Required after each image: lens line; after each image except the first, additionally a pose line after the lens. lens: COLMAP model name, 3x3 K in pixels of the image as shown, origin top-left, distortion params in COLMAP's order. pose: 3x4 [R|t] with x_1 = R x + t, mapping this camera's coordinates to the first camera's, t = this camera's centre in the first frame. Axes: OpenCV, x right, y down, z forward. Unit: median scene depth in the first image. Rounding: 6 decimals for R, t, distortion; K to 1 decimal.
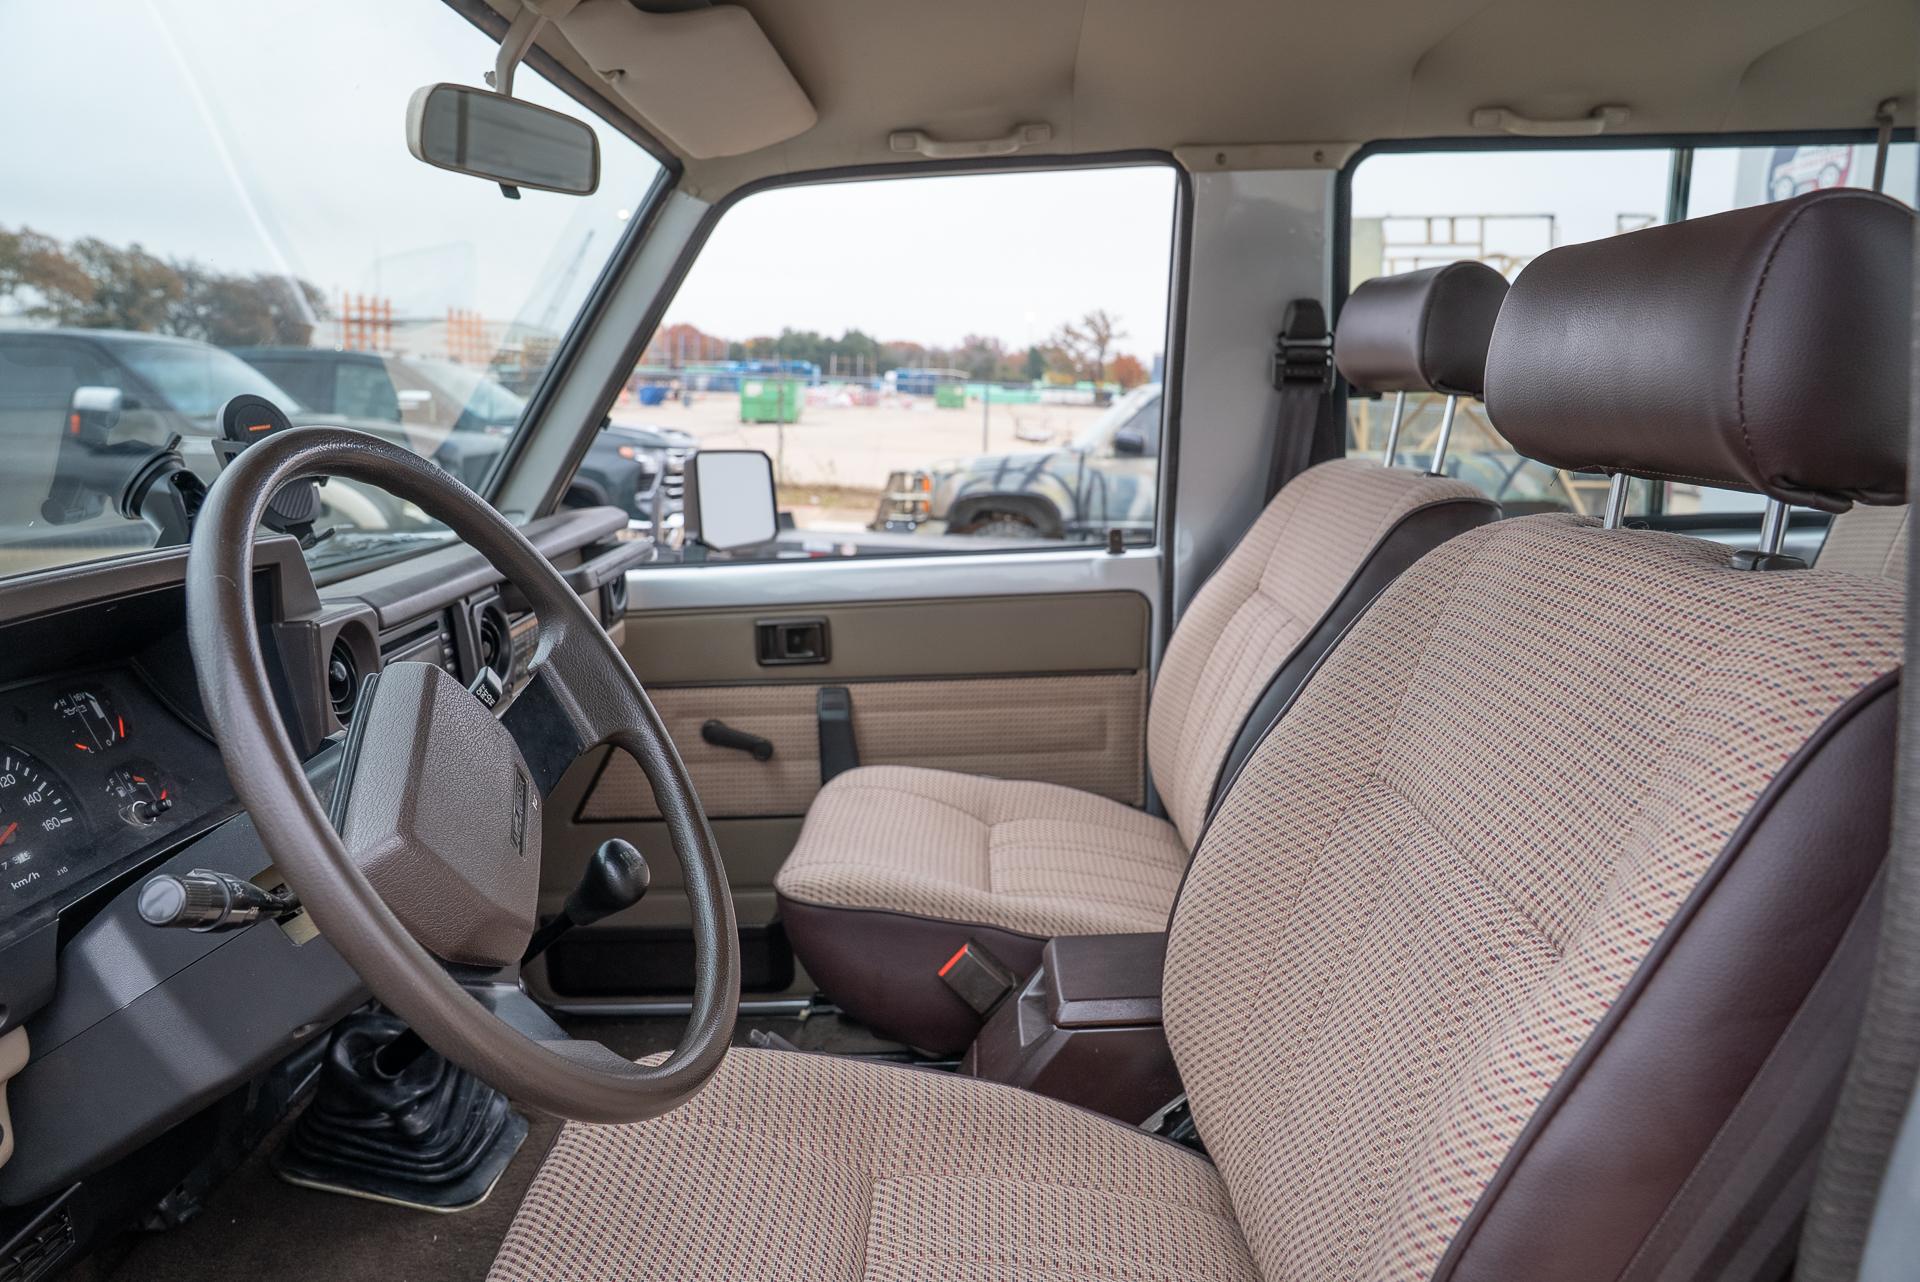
lens RADIAL K [[1369.7, 0, 964.0], [0, 1369.7, 636.5], [0, 0, 1]] dist [-0.033282, 0.005704]
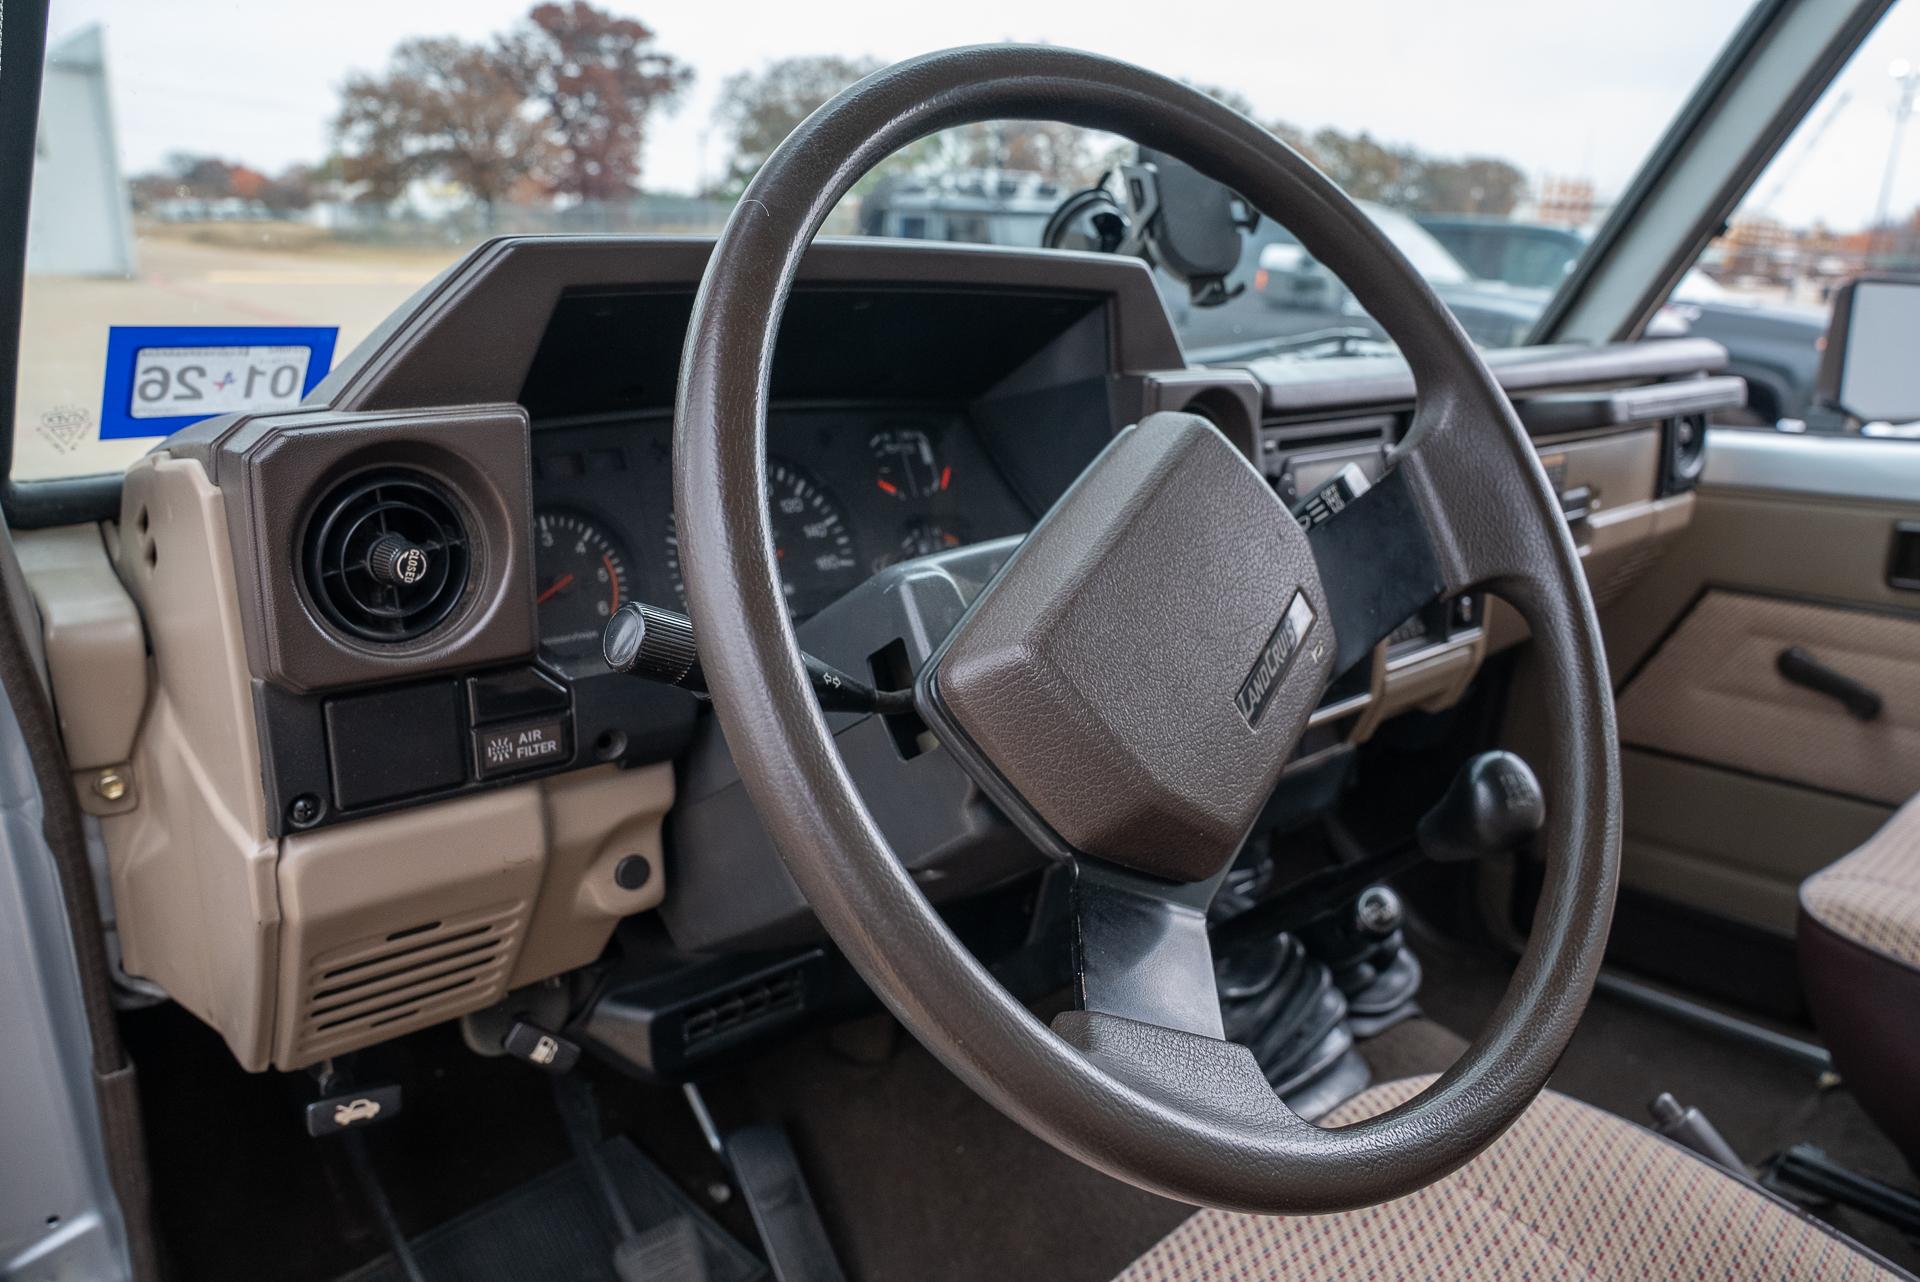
lens RADIAL K [[1369.7, 0, 964.0], [0, 1369.7, 636.5], [0, 0, 1]] dist [-0.033282, 0.005704]
pose [[0.691519, 0.200194, -0.694063, 0.012315], [-0.145595, 0.979738, 0.137533, 0.024940], [0.707534, 0.005945, 0.706655, 0.214905]]
